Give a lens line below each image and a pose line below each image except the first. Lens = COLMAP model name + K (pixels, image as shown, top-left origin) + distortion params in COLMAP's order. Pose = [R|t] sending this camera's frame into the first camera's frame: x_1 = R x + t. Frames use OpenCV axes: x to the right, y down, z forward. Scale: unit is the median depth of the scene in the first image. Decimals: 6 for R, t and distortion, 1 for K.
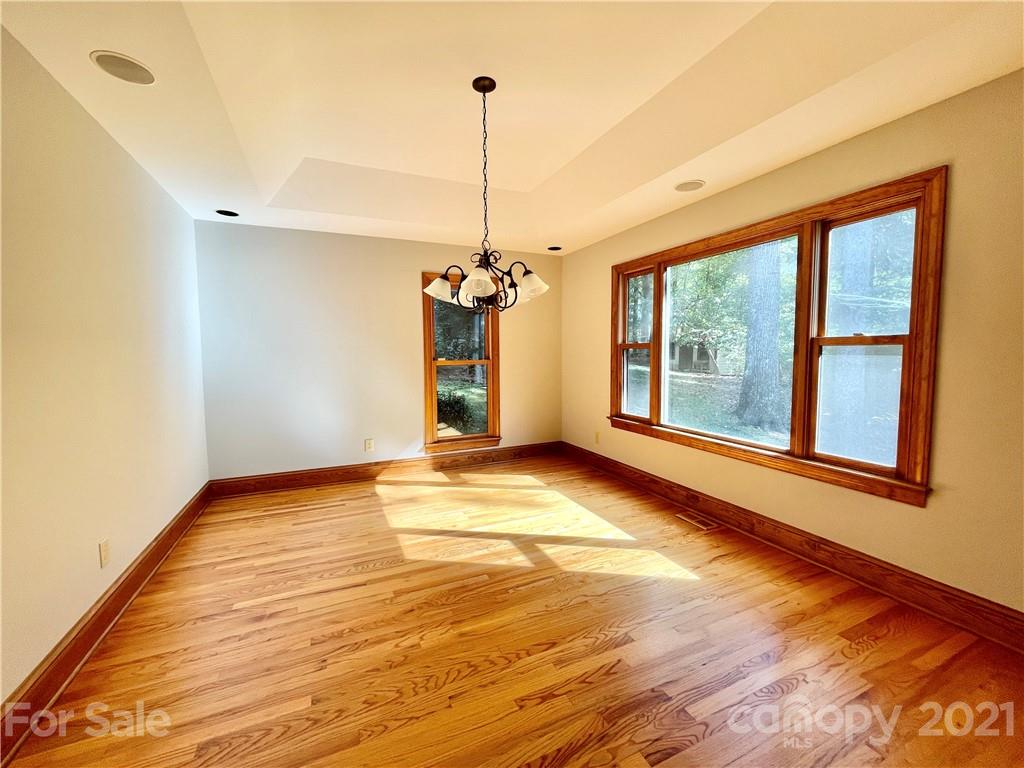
lens RADIAL K [[414.0, 0, 510.1], [0, 414.0, 382.6], [0, 0, 1]] dist [-0.003843, 0.001633]
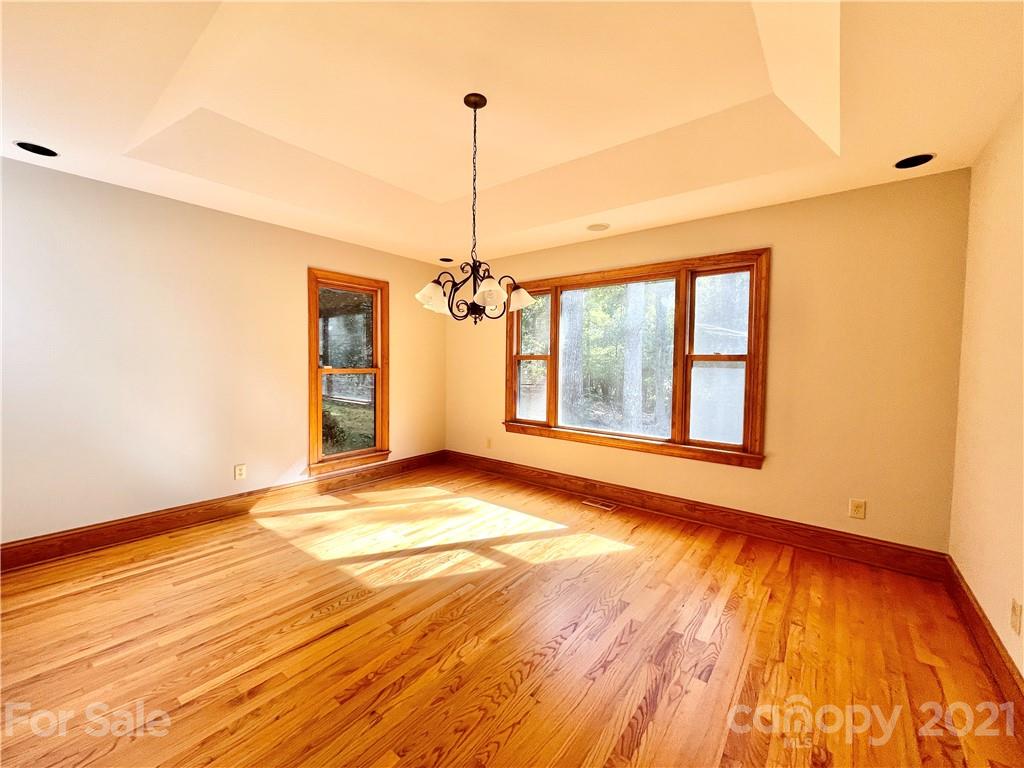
lens RADIAL K [[414.0, 0, 513.7], [0, 414.0, 381.7], [0, 0, 1]] dist [-0.003843, 0.001633]
pose [[0.887364, -0.002869, 0.461061, -0.409136], [0.015337, 0.999611, -0.023298, 0.003880], [-0.460815, 0.027745, 0.887062, 0.054396]]
